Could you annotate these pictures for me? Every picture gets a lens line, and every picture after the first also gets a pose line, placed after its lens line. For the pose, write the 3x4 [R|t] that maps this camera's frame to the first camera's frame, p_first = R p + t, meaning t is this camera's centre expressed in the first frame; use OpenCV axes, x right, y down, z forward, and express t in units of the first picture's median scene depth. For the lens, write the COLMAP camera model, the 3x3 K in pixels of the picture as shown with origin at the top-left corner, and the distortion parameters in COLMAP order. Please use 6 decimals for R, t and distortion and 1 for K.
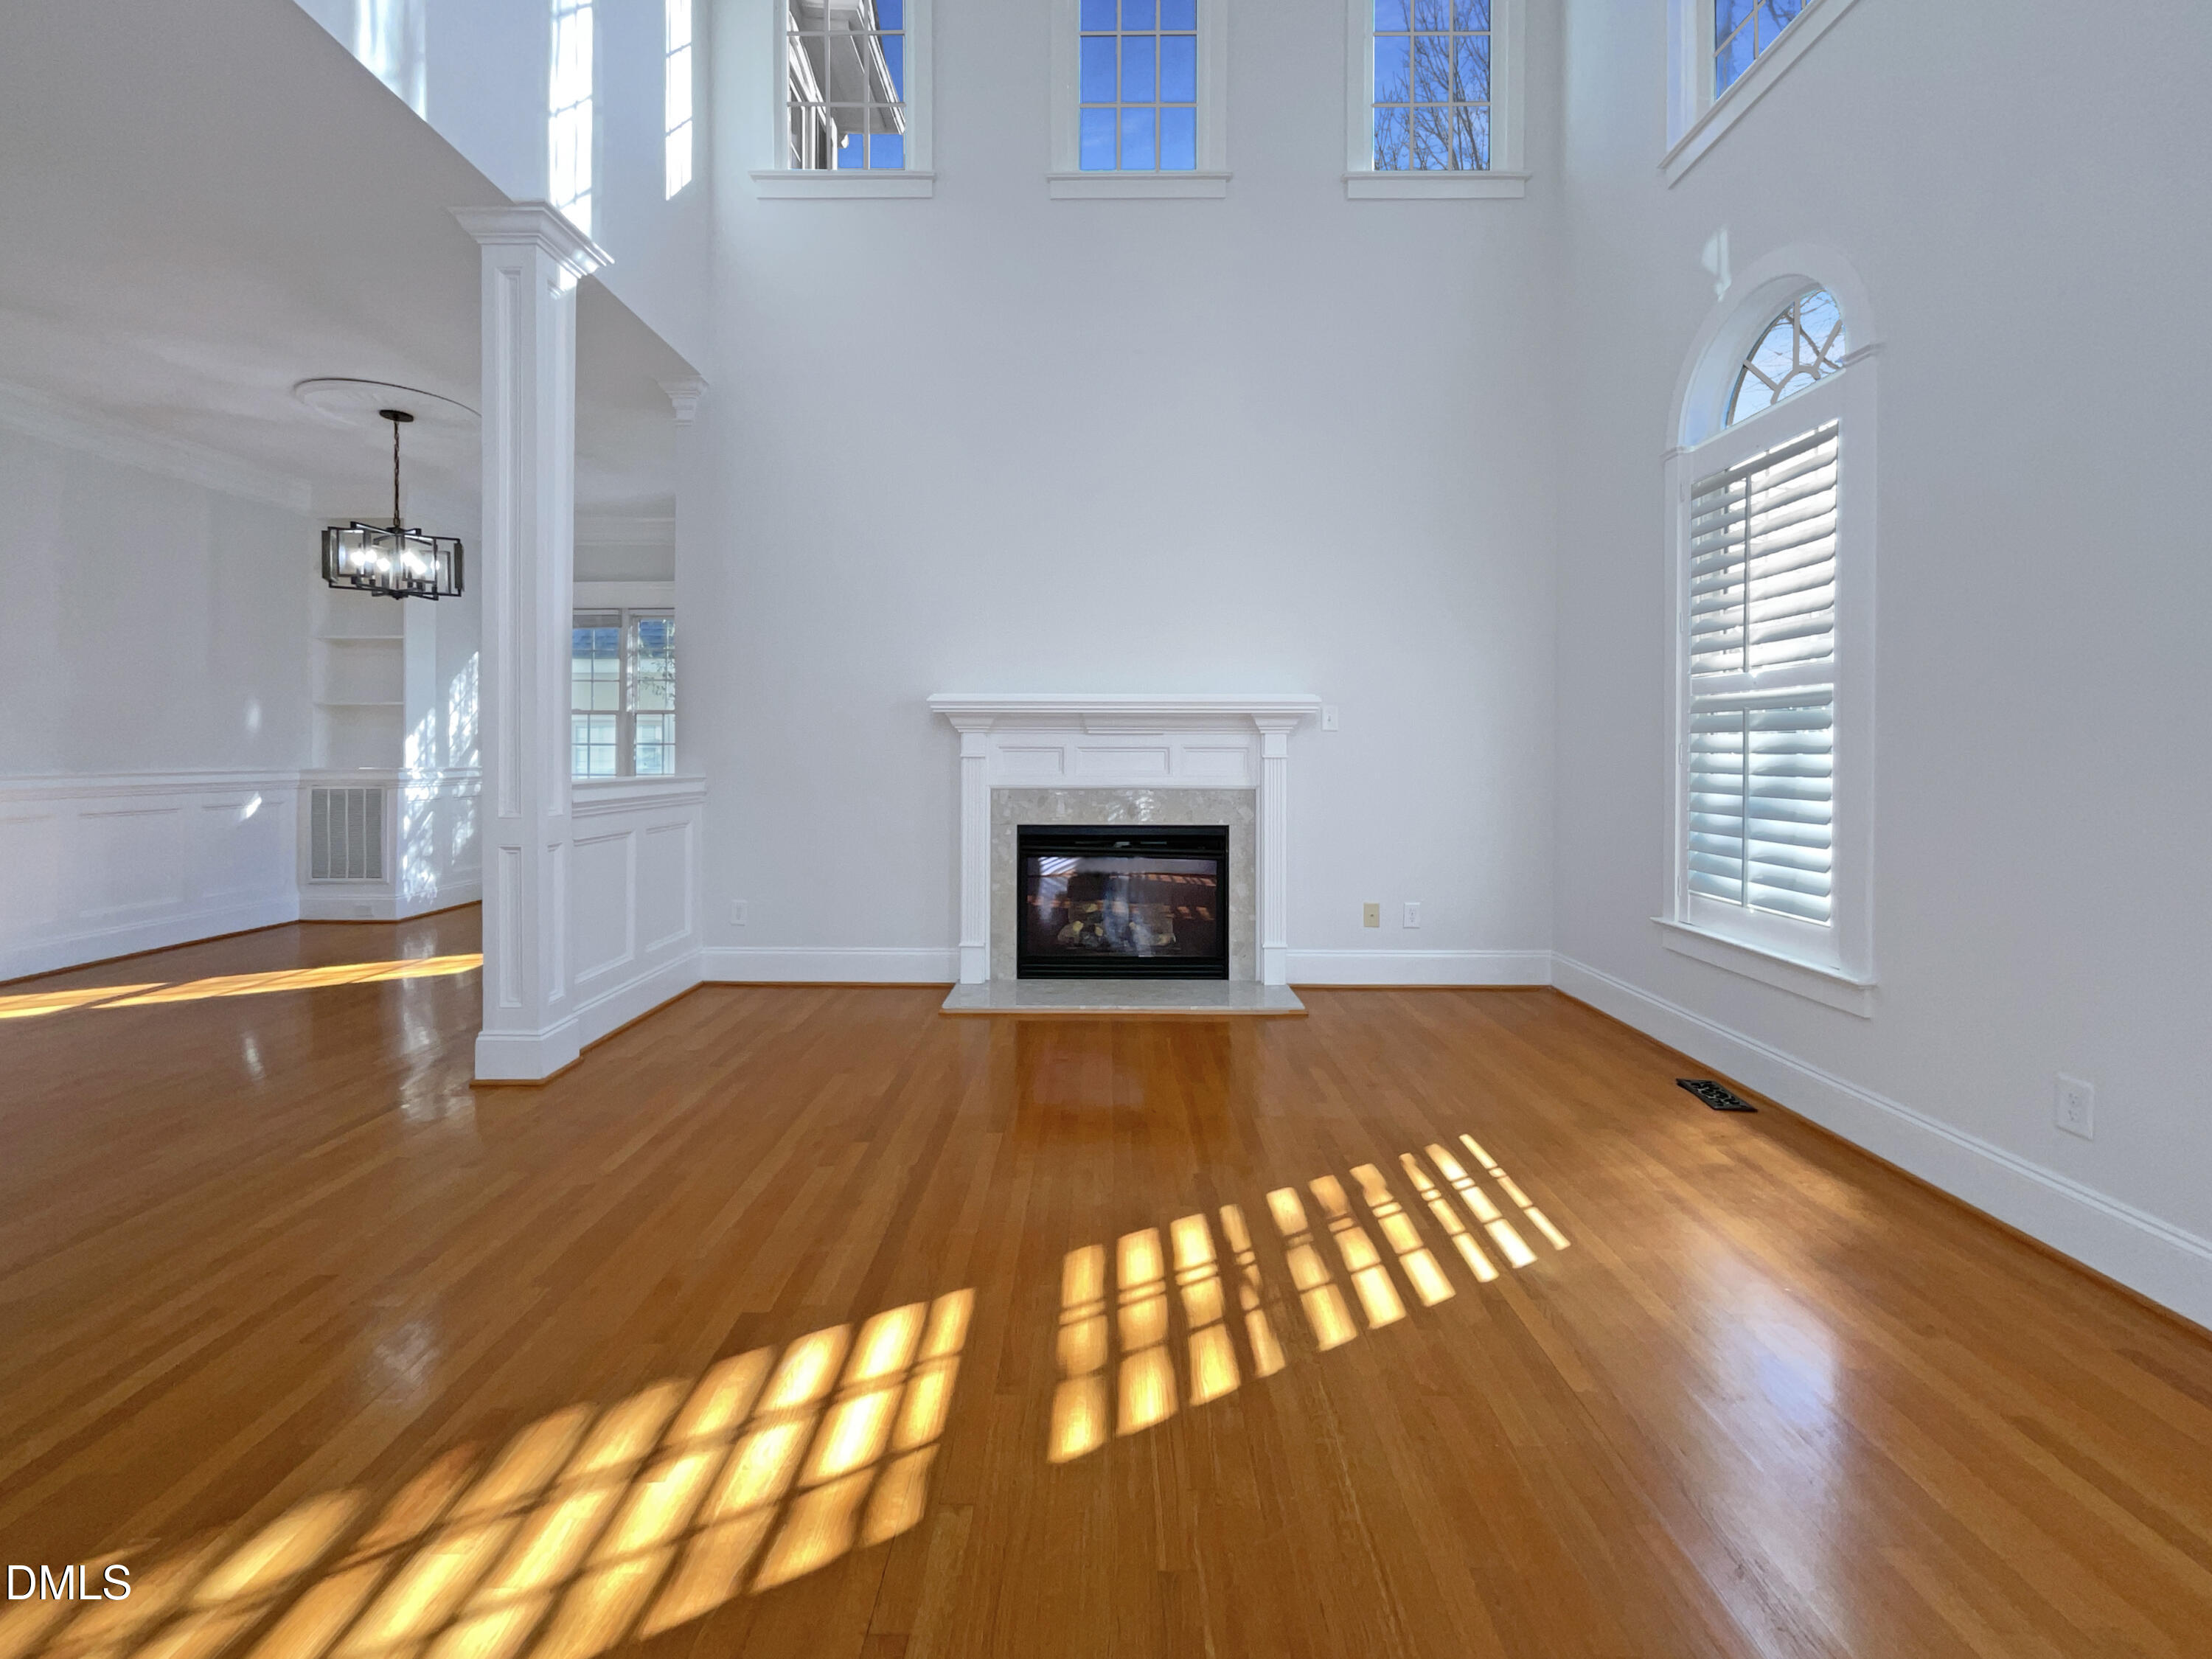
lens RADIAL K [[893.1, 0, 1107.5], [0, 893.1, 755.9], [0, 0, 1]] dist [0.000203, 0.000084]
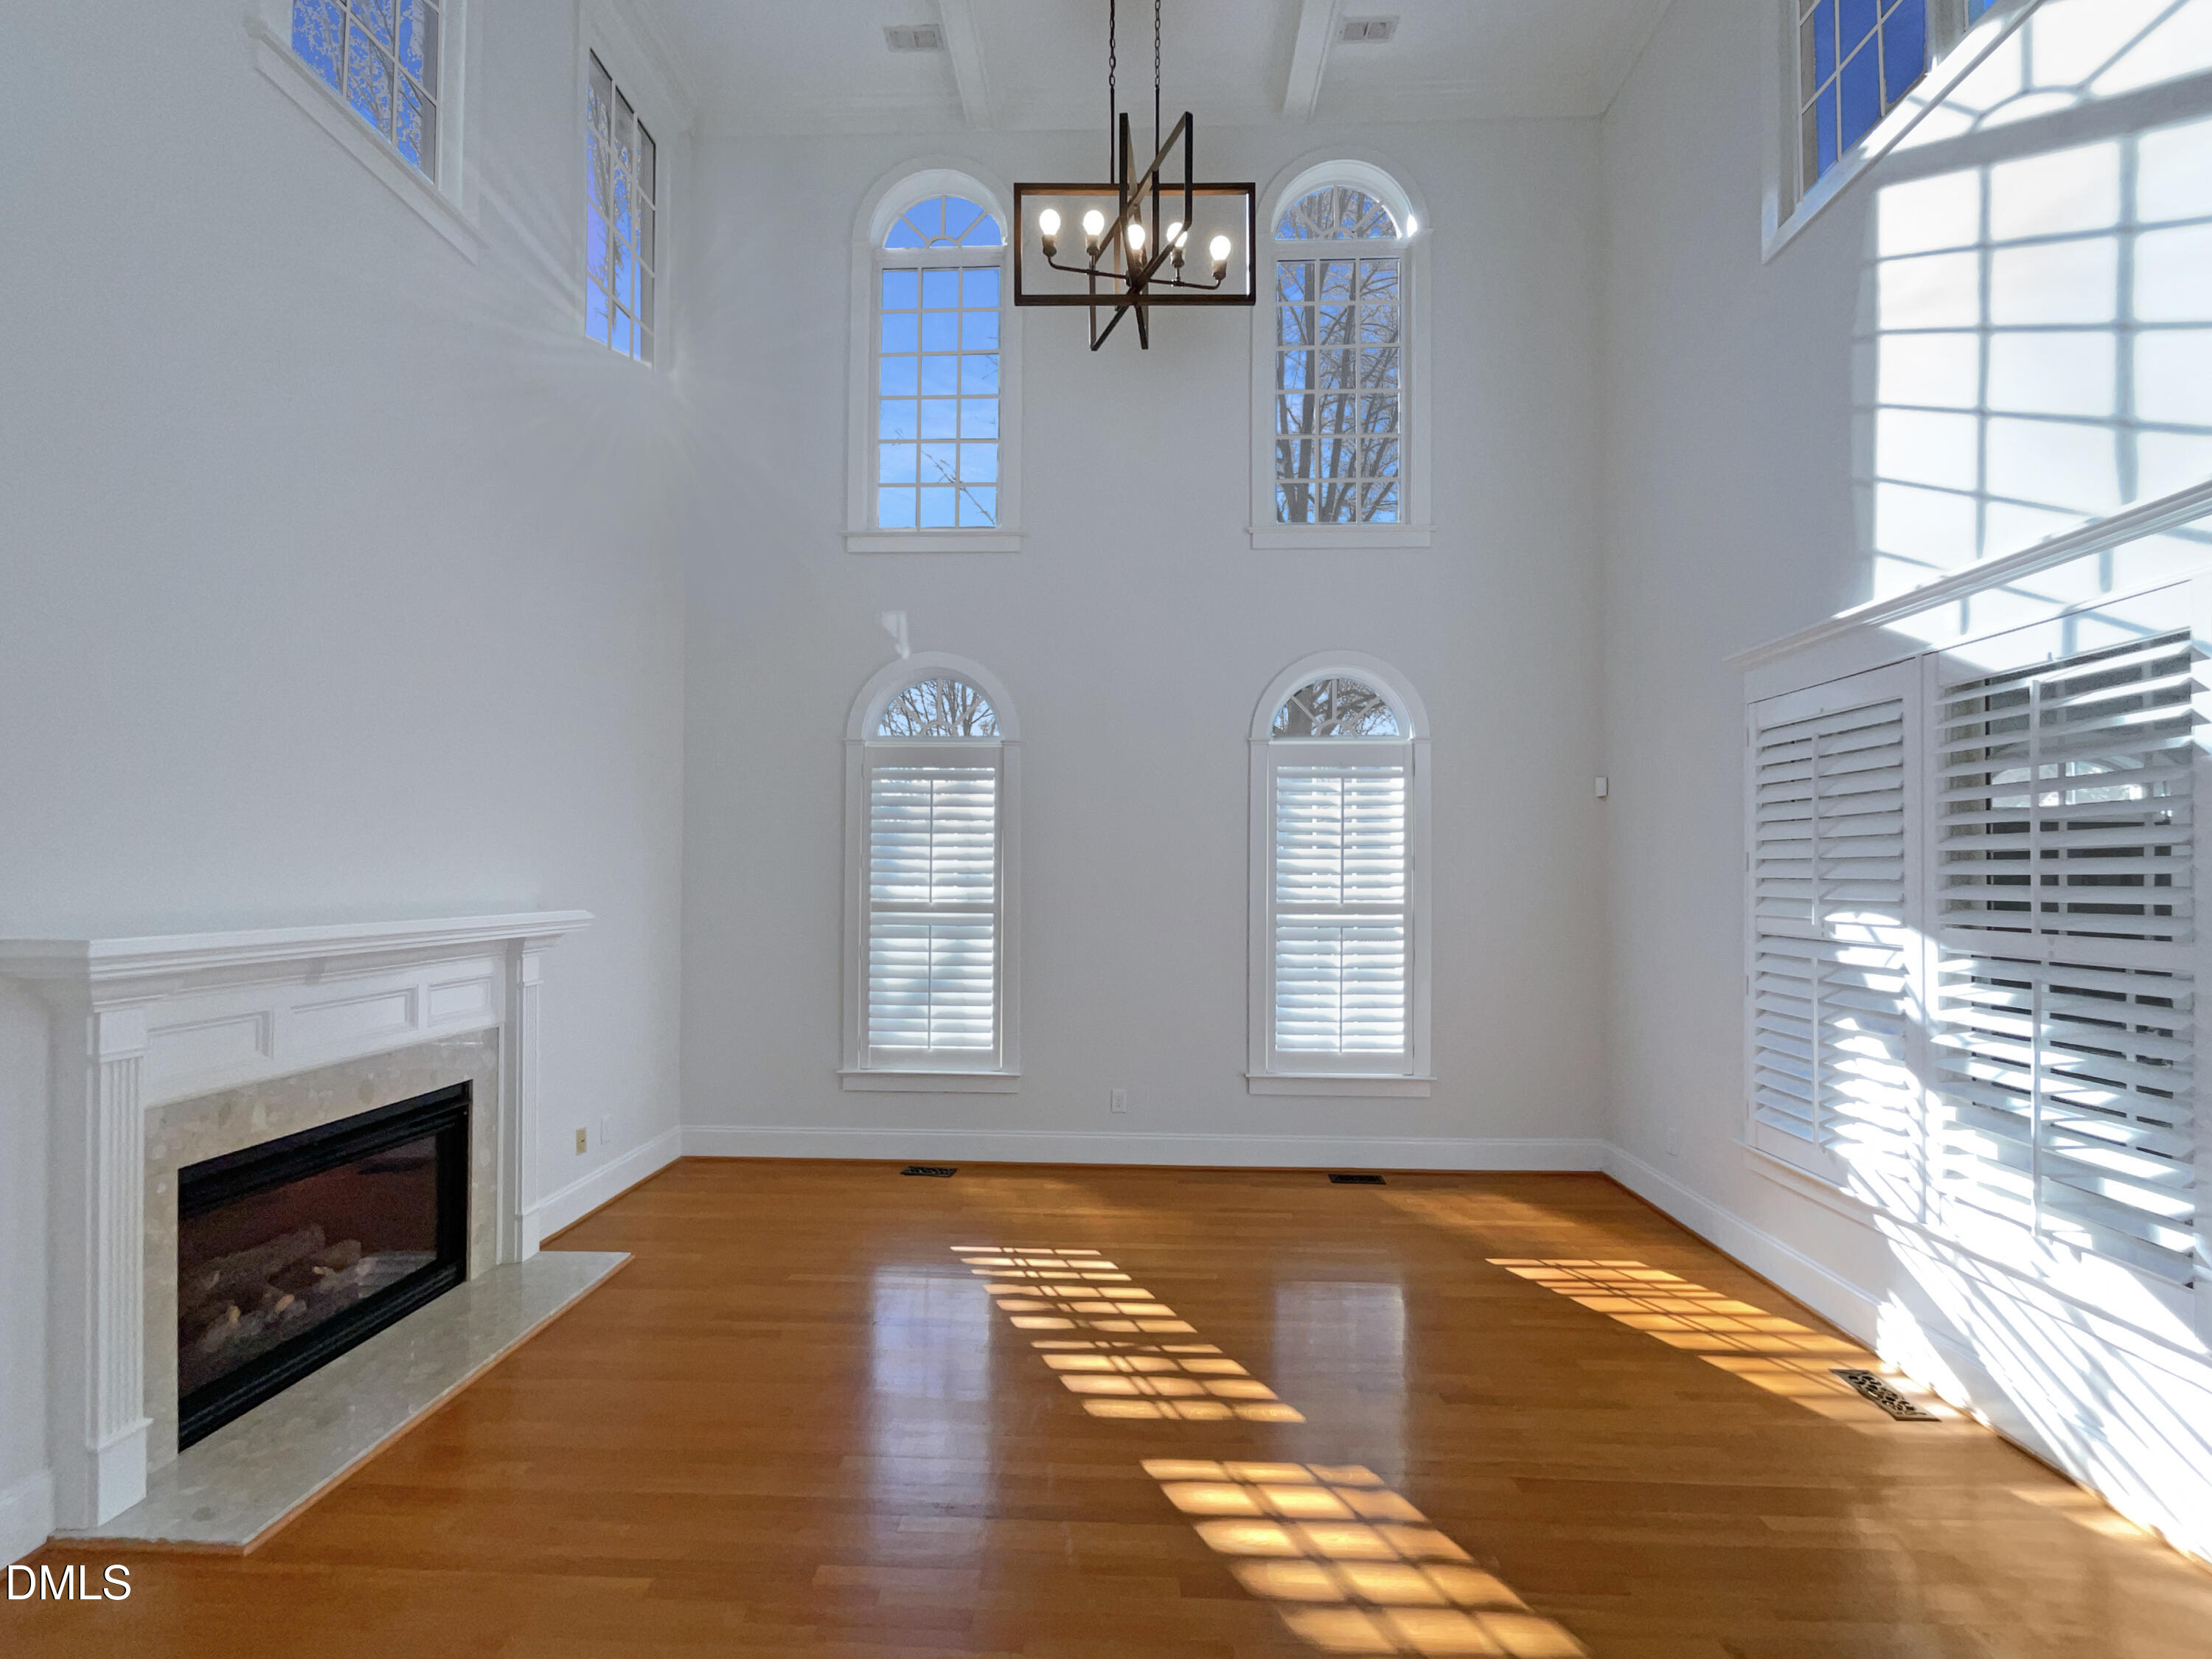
lens RADIAL K [[882.3, 0, 1098.5], [0, 882.3, 874.5], [0, 0, 1]] dist [0.001019, 0.000150]
pose [[0.057438, 0.002012, 0.998347, -0.939537], [-0.000397, 0.999998, -0.001993, -0.154518], [-0.998349, -0.000282, 0.057439, 0.663789]]
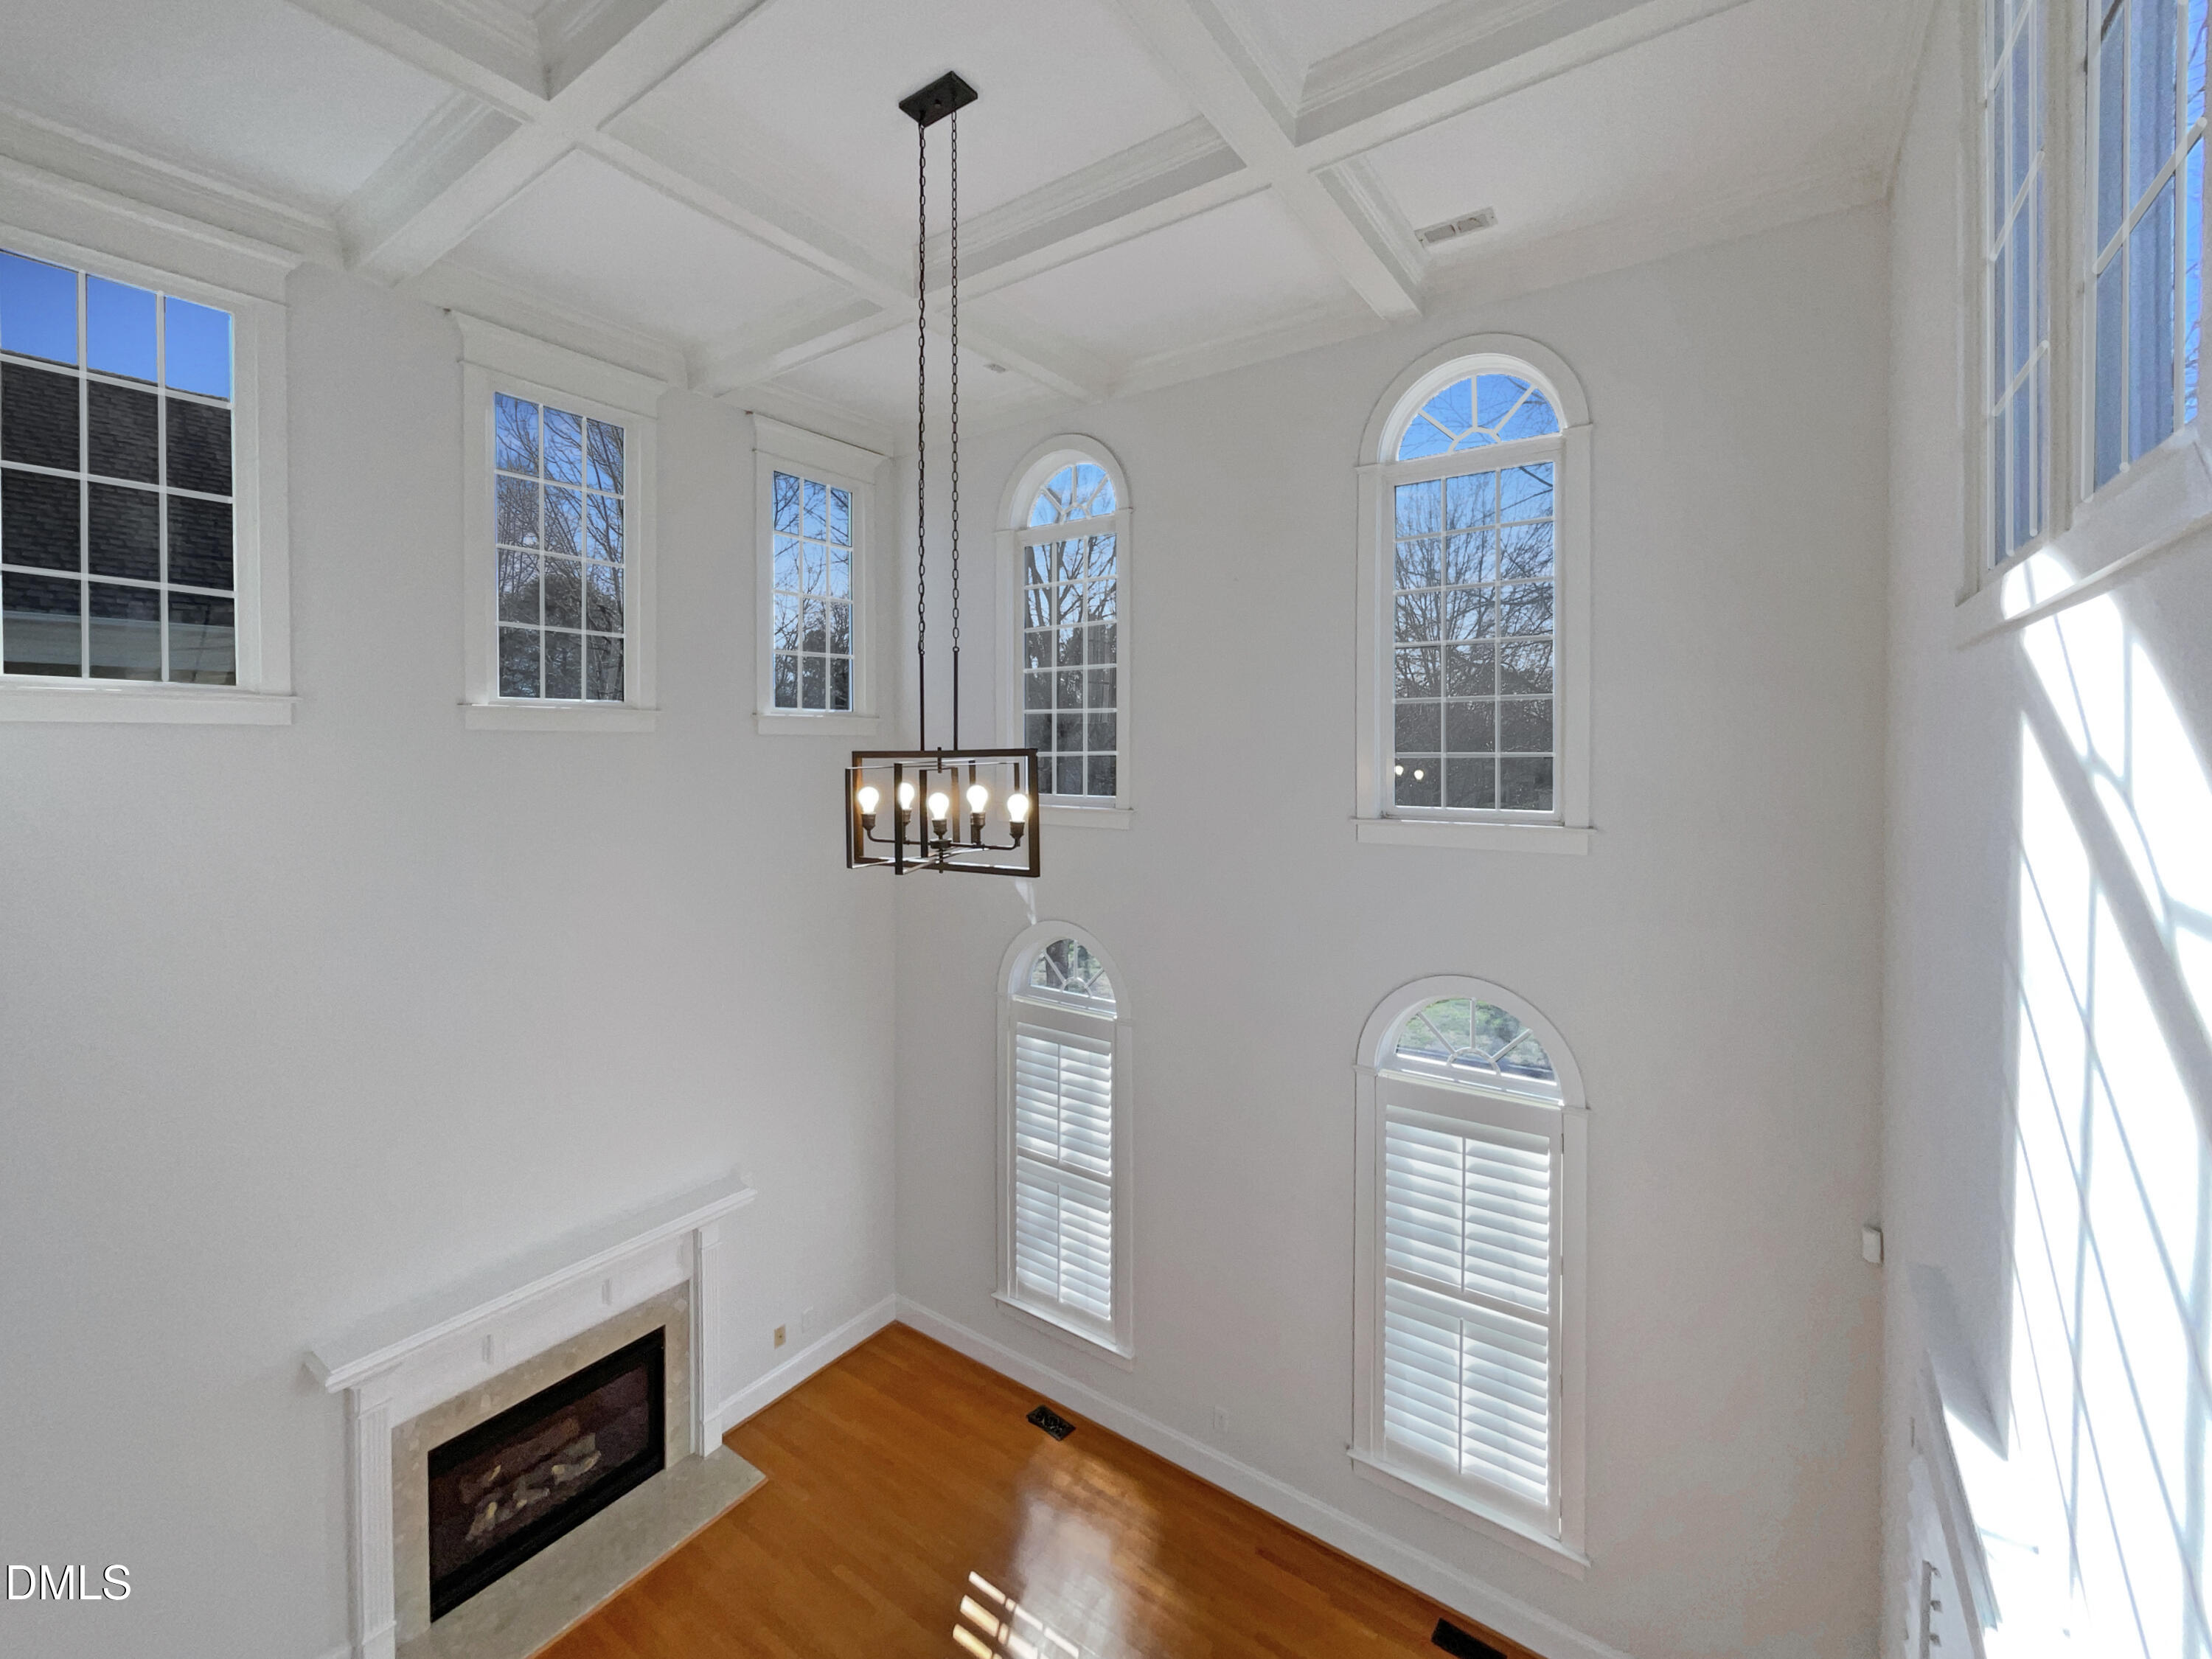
lens RADIAL K [[916.1, 0, 1104.4], [0, 916.1, 791.2], [0, 0, 1]] dist [0.001820, 0.000208]
pose [[0.582594, -0.026127, 0.812343, -0.671214], [0.006016, 0.999594, 0.027835, -0.916825], [-0.812741, -0.011329, 0.582515, -0.068059]]
